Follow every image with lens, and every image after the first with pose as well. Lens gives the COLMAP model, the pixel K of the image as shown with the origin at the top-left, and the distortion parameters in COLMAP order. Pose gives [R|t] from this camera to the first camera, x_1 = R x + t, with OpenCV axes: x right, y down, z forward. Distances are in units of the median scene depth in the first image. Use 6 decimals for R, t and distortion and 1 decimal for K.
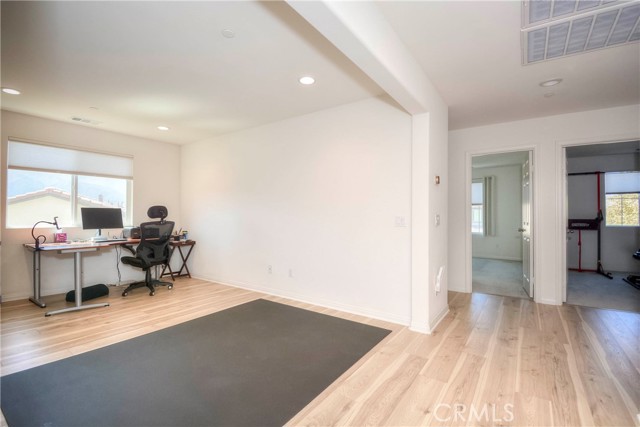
lens RADIAL K [[286.1, 0, 321.6], [0, 286.1, 214.4], [0, 0, 1]] dist [-0.000874, -0.012499]
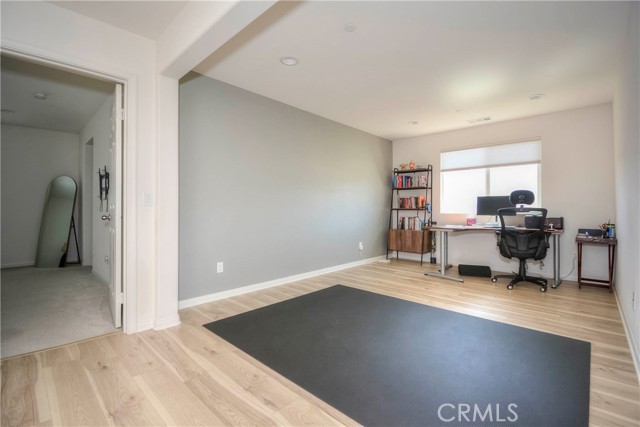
lens RADIAL K [[286.1, 0, 318.8], [0, 286.1, 212.4], [0, 0, 1]] dist [-0.000874, -0.012499]
pose [[-0.139931, 0.000767, -0.990161, 0.386633], [0.001574, 0.999999, 0.000553, 0.038571], [0.990160, -0.001481, -0.139932, 0.529182]]
